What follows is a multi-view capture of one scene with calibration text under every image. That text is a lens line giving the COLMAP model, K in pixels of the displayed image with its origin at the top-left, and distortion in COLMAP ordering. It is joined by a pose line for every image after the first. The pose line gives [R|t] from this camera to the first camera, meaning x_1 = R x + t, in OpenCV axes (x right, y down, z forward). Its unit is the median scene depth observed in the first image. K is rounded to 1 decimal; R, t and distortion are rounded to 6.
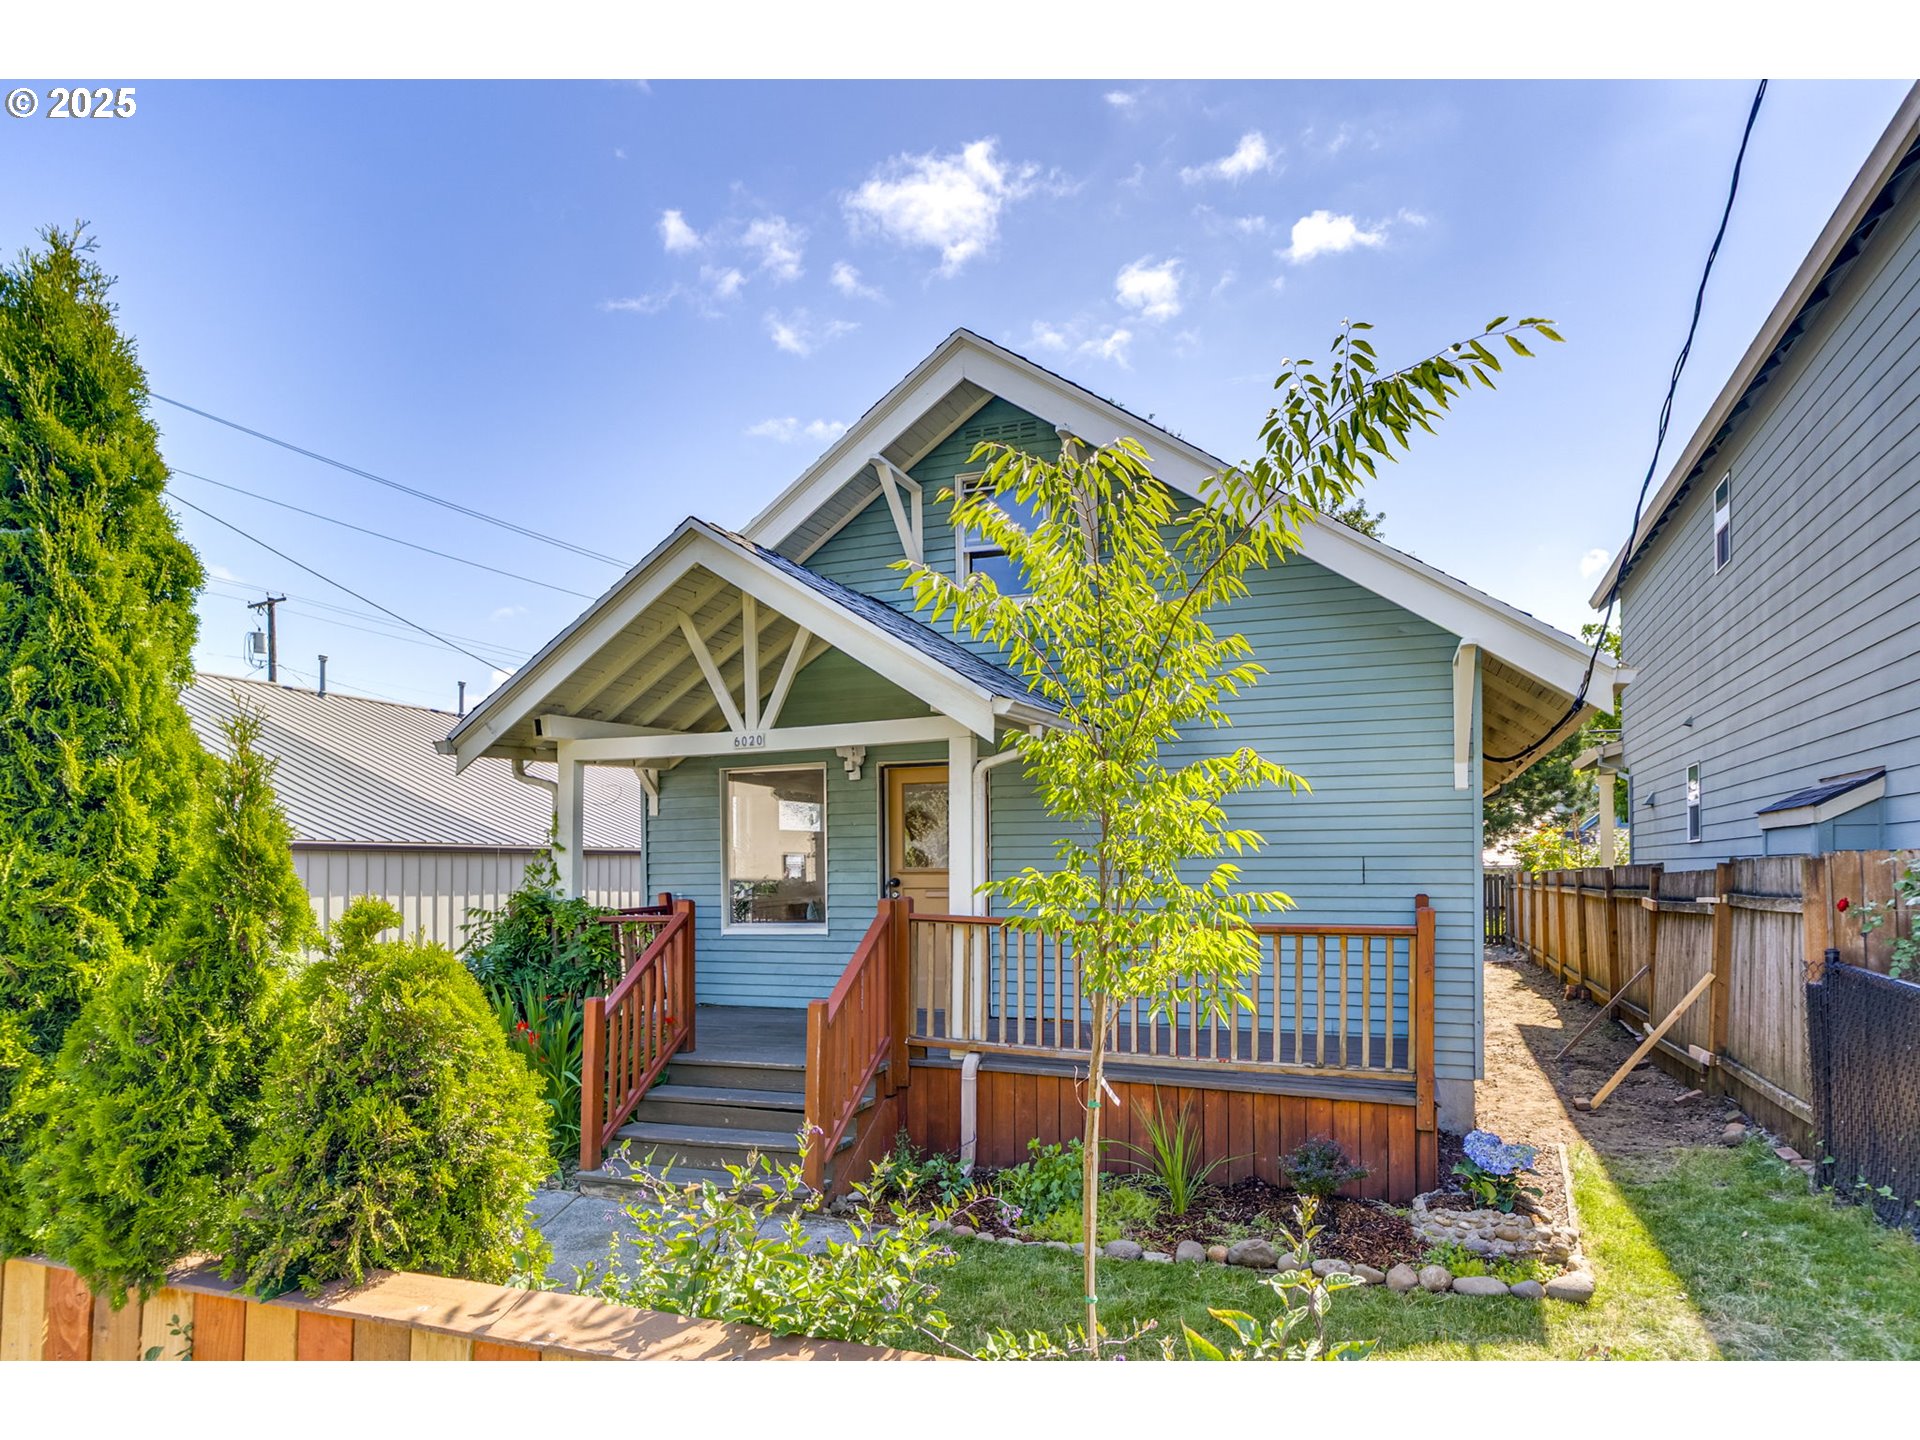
lens RADIAL K [[1103.6, 0, 994.8], [0, 1103.6, 841.8], [0, 0, 1]] dist [0.007398, 0.000773]
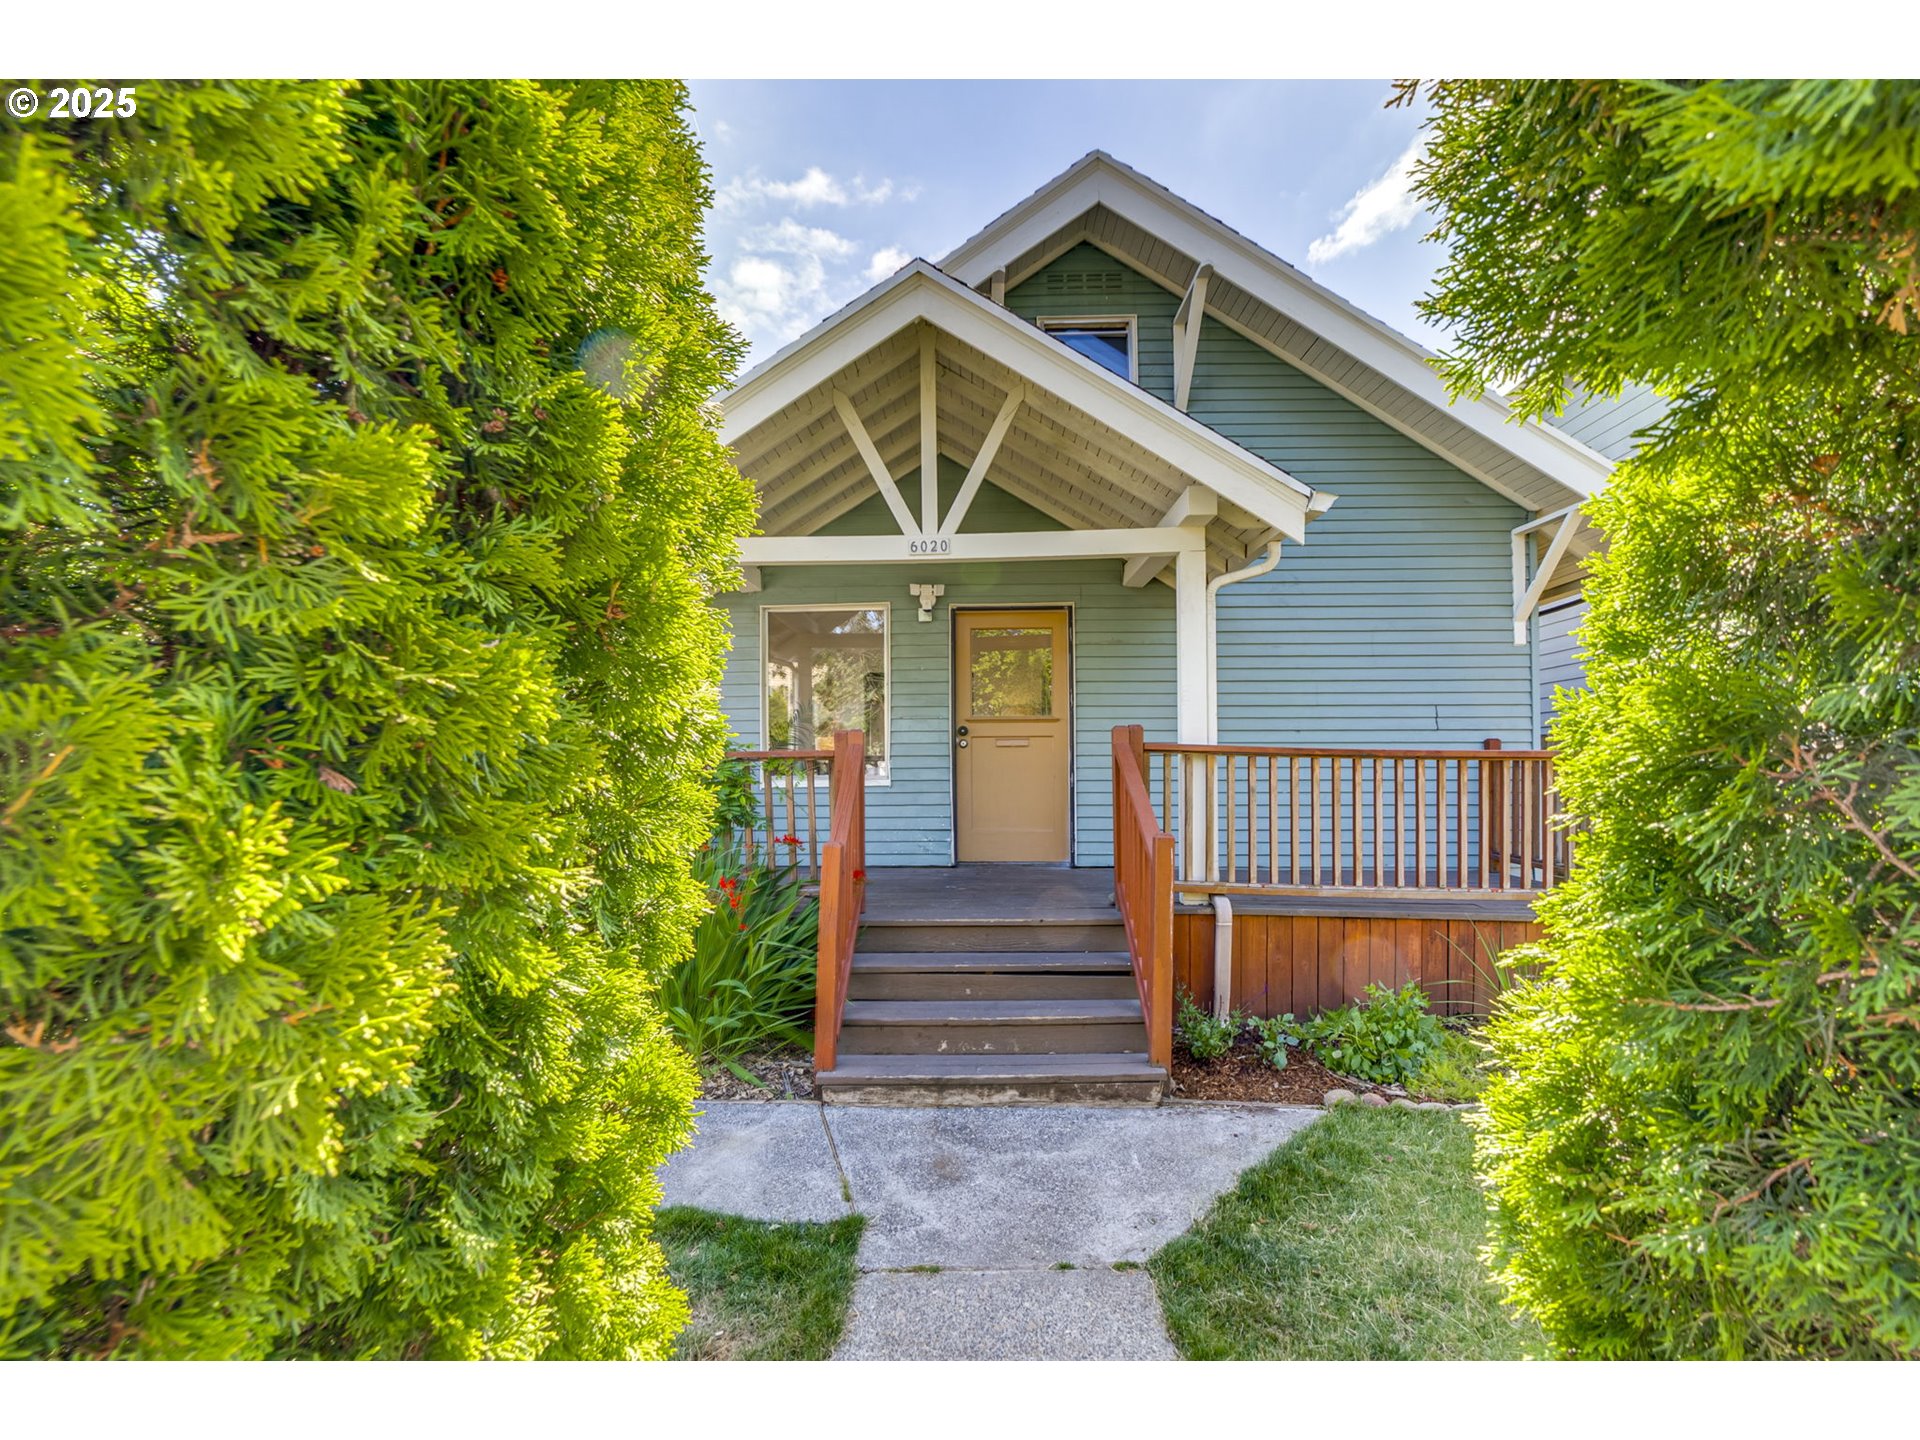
lens RADIAL K [[875.1, 0, 940.6], [0, 875.1, 732.4], [0, 0, 1]] dist [-0.002937, -0.000218]
pose [[0.952183, 0.016417, 0.305085, -0.447345], [-0.009246, 0.999646, -0.024935, 0.075314], [-0.305387, 0.020921, 0.951998, 0.375363]]
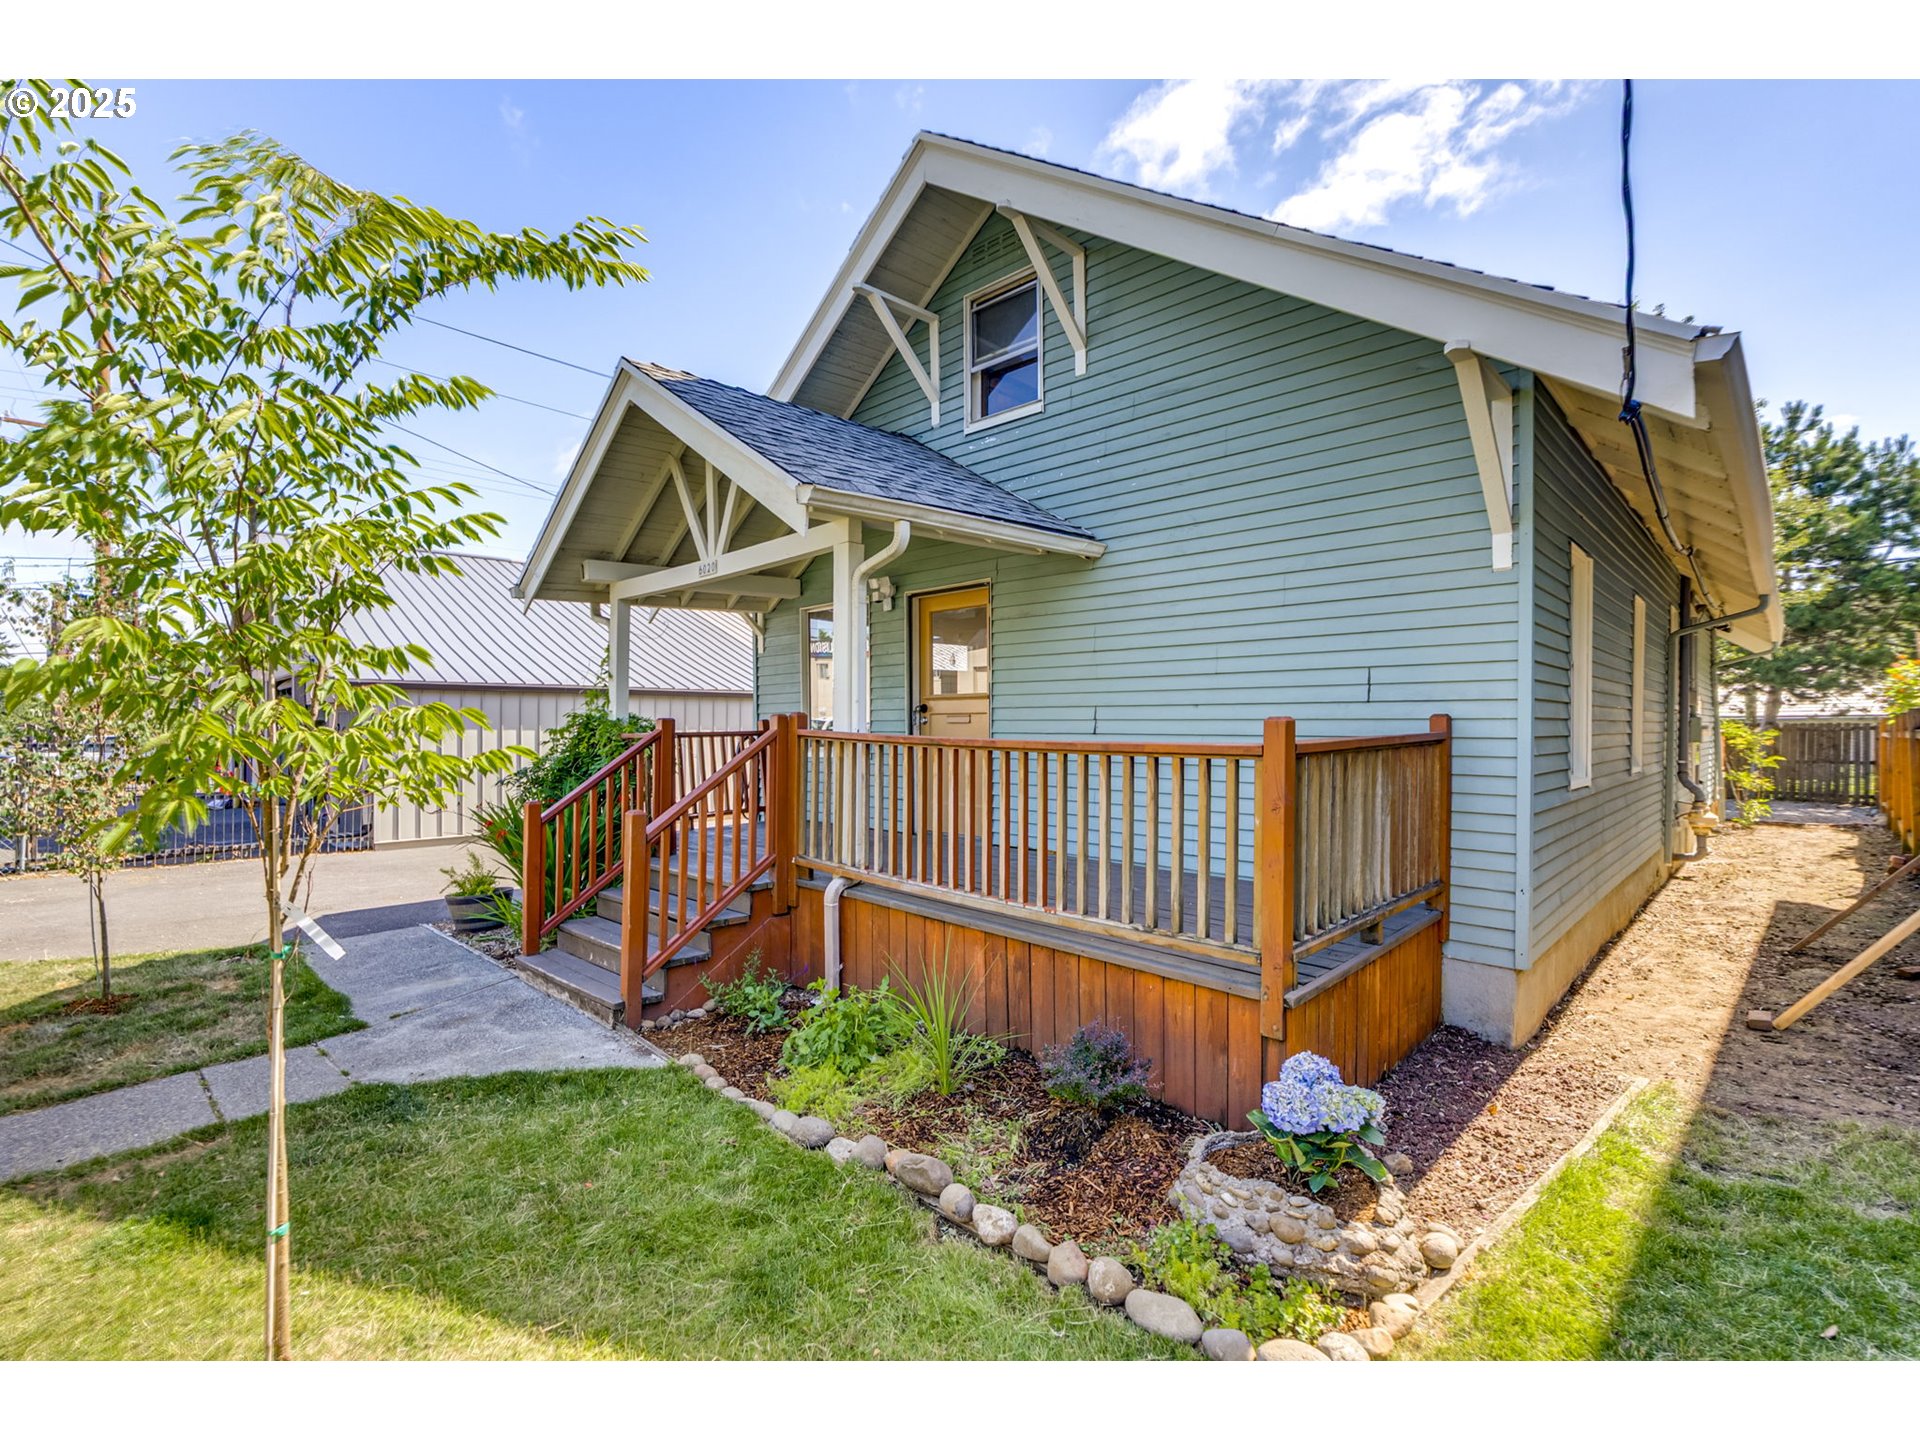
lens RADIAL K [[875.1, 0, 962.6], [0, 875.1, 719.7], [0, 0, 1]] dist [-0.002937, -0.000218]
pose [[0.907120, 0.002404, -0.420865, 0.377469], [0.005483, 0.999831, 0.017529, 0.043376], [0.420836, -0.018209, 0.906954, 0.361726]]
